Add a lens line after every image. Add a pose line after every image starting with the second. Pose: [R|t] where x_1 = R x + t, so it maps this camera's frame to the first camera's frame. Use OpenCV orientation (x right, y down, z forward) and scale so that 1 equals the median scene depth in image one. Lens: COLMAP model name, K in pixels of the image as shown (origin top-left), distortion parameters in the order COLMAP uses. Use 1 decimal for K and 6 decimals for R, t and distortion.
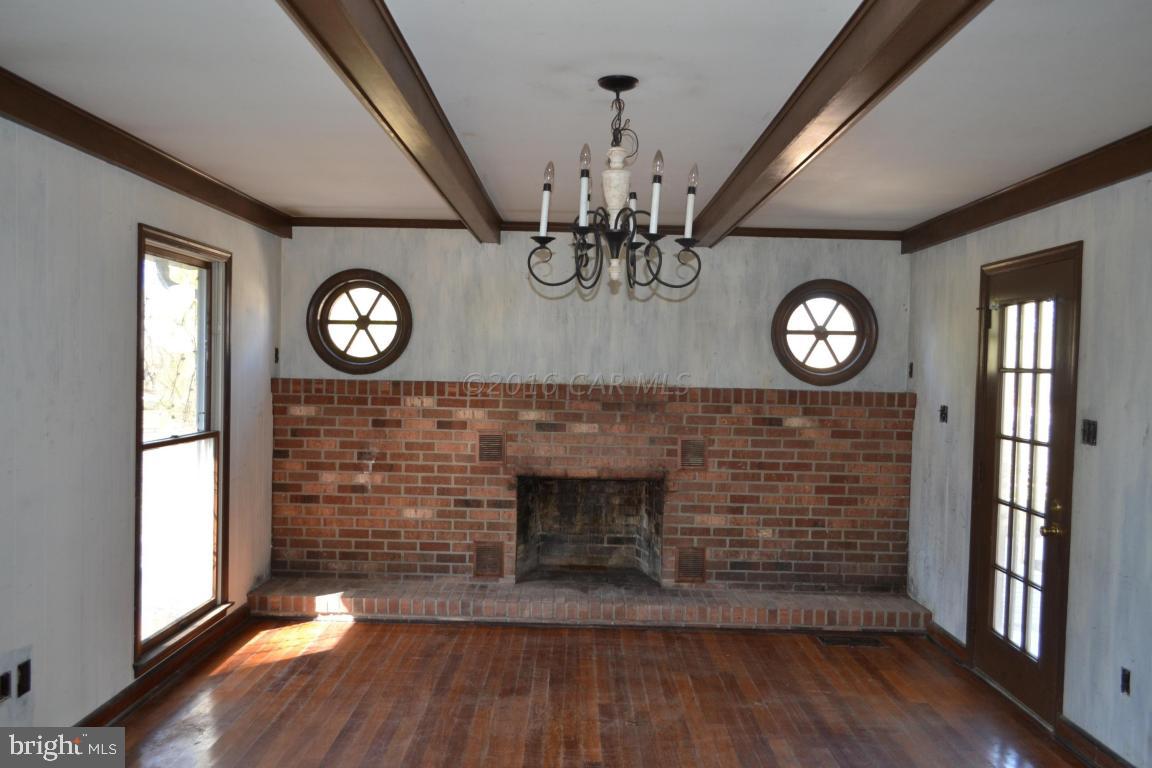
lens RADIAL K [[911.3, 0, 563.0], [0, 911.3, 391.7], [0, 0, 1]] dist [-0.009073, -0.004560]
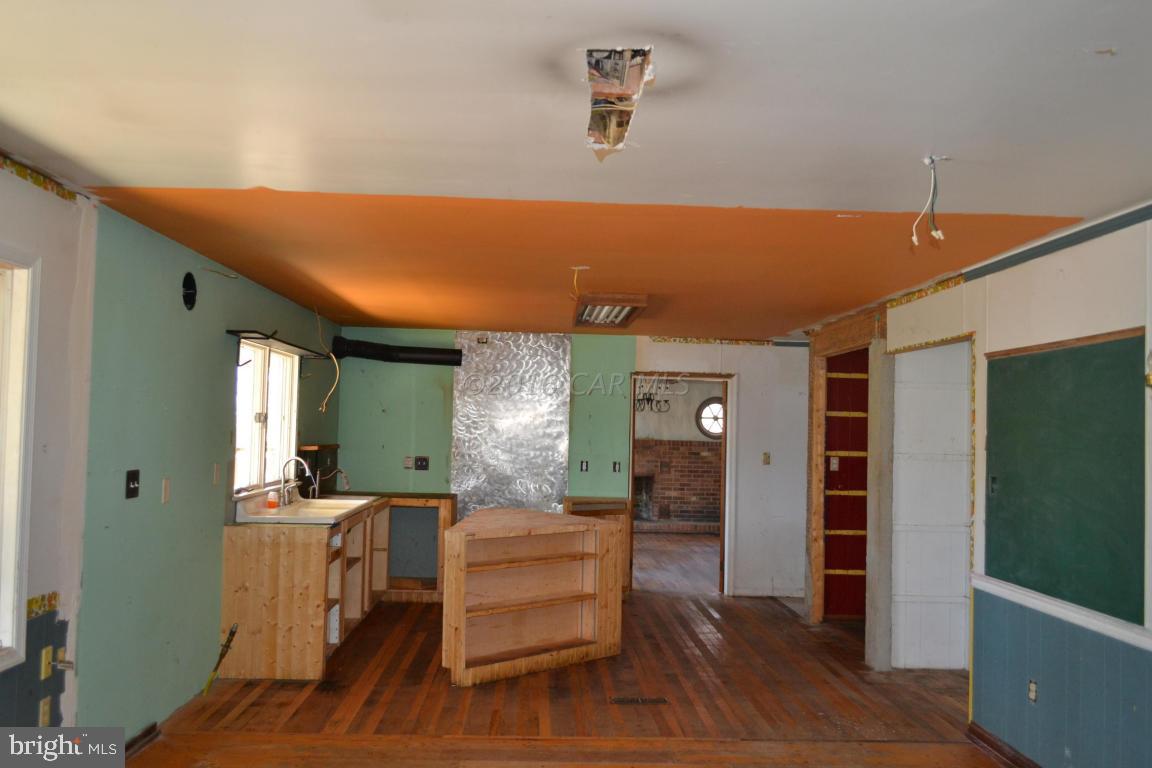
lens RADIAL K [[911.3, 0, 563.0], [0, 911.3, 391.7], [0, 0, 1]] dist [-0.009073, -0.004560]
pose [[0.999192, 0.004404, 0.039947, -0.237738], [-0.001458, 0.997294, -0.073497, 0.047290], [-0.040163, 0.073379, 0.996495, -1.500984]]
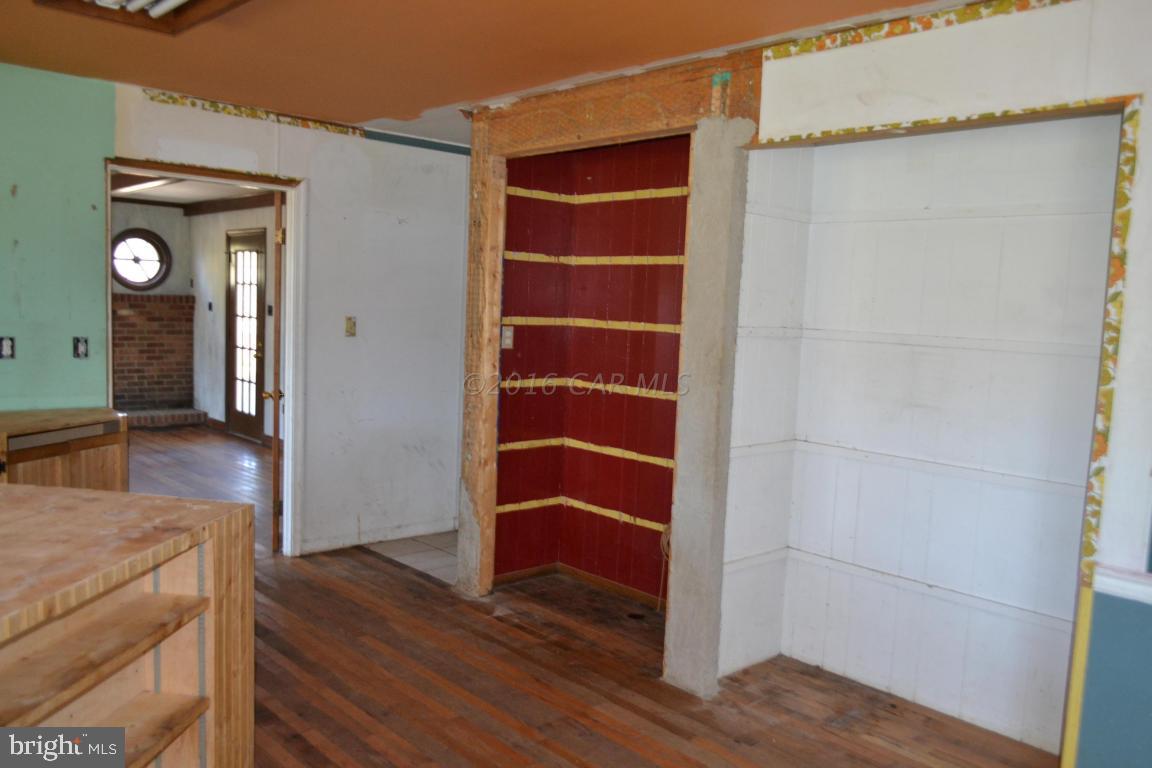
lens RADIAL K [[911.3, 0, 563.0], [0, 911.3, 391.7], [0, 0, 1]] dist [-0.009073, -0.004560]
pose [[0.731443, -0.059272, 0.679321, -0.310649], [-0.001387, 0.996084, 0.088404, 0.029851], [-0.681901, -0.065604, 0.728496, -0.813416]]
